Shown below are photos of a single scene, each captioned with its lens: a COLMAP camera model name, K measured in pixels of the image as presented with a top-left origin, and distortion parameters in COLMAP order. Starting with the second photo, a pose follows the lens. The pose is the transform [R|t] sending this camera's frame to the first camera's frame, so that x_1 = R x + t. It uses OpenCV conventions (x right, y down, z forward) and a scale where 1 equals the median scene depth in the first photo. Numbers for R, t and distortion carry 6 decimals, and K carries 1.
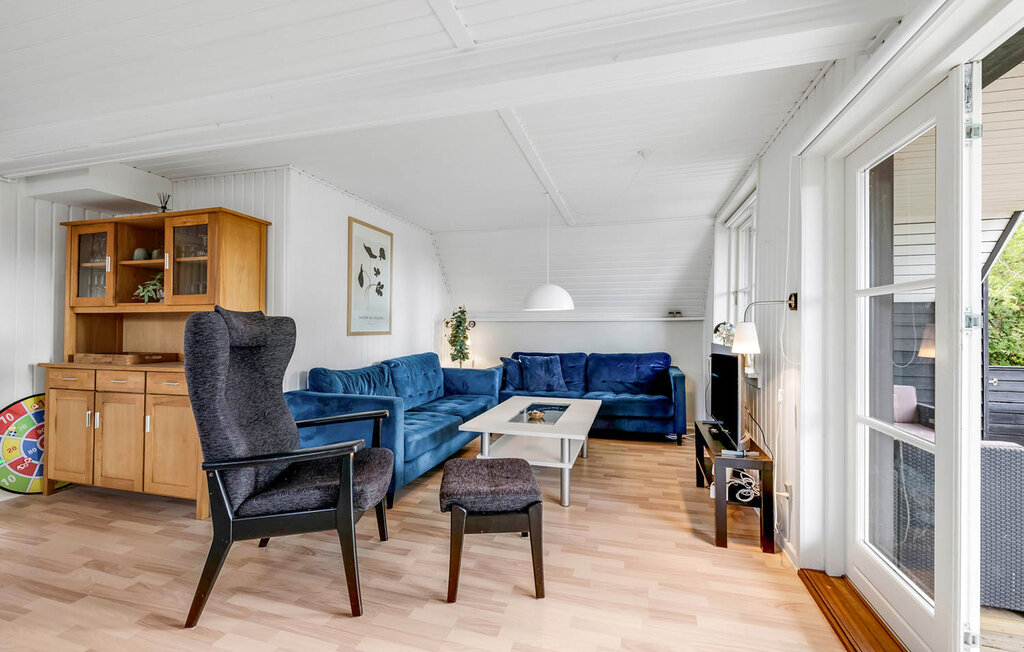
lens RADIAL K [[429.9, 0, 512.0], [0, 429.9, 326.0], [0, 0, 1]] dist [0.001350, 0.000229]
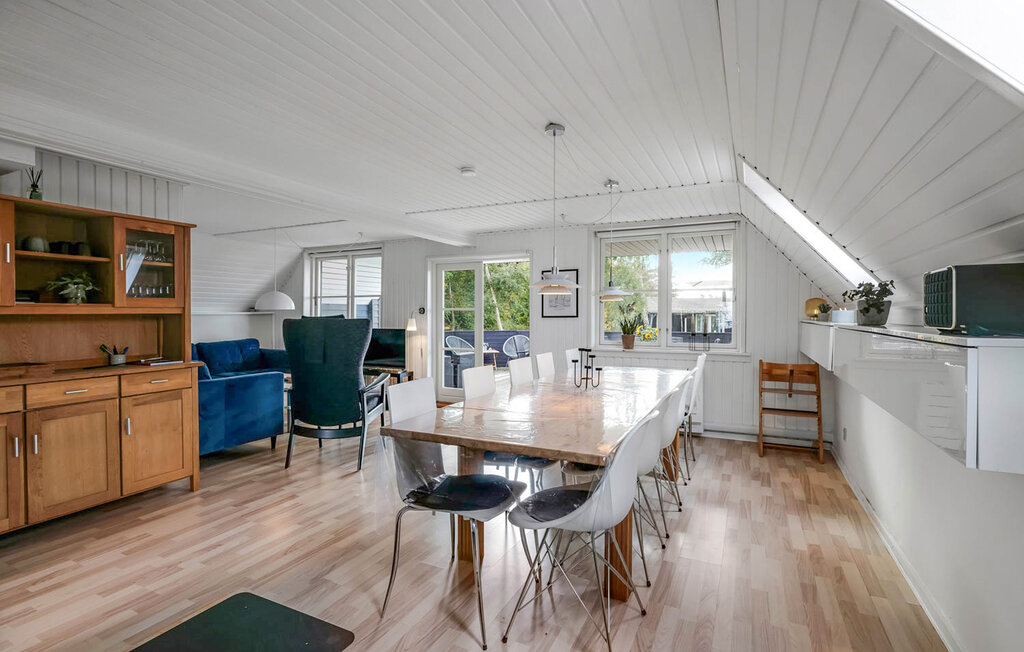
lens RADIAL K [[486.1, 0, 512.0], [0, 486.1, 326.0], [0, 0, 1]] dist [0.001542, 0.000344]
pose [[0.167463, -0.029819, 0.985427, -1.793925], [-0.001518, 0.999533, 0.030504, -0.041931], [-0.985877, -0.006604, 0.167340, -0.069991]]
